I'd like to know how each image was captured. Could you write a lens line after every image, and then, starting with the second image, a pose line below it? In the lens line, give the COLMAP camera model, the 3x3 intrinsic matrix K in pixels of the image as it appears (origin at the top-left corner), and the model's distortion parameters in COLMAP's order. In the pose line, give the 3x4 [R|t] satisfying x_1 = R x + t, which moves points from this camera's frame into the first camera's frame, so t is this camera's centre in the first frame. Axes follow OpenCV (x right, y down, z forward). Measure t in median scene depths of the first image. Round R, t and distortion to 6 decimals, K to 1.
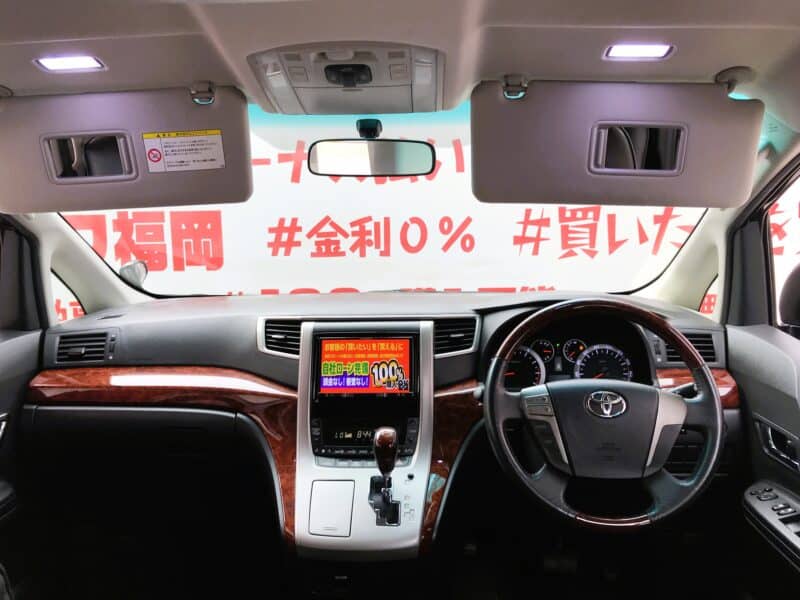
lens RADIAL K [[648.3, 0, 385.2], [0, 648.3, 292.4], [0, 0, 1]] dist [-0.004163, -0.012544]
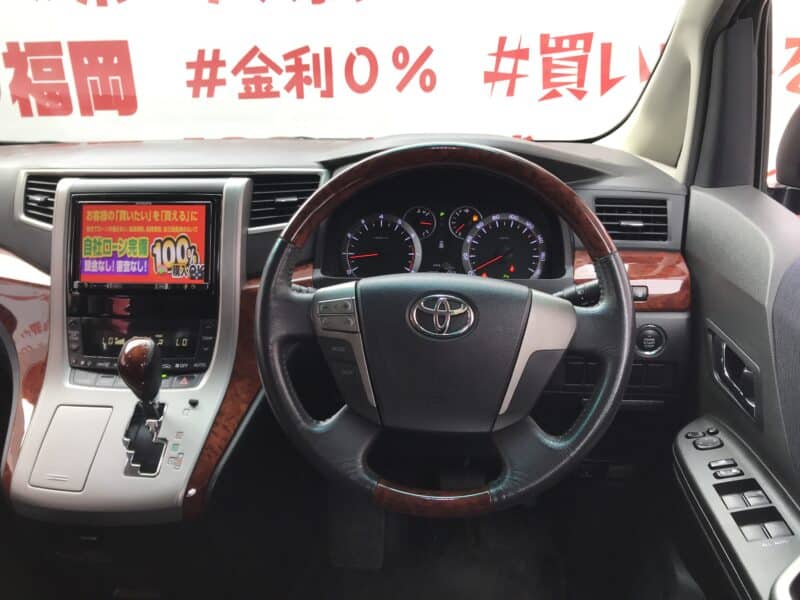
lens RADIAL K [[648.3, 0, 387.1], [0, 648.3, 291.6], [0, 0, 1]] dist [-0.004163, -0.012544]
pose [[0.999216, 0.011870, -0.037763, 0.239097], [-0.003345, 0.975889, 0.218241, 0.011393], [0.039443, -0.217943, 0.975164, 0.307040]]
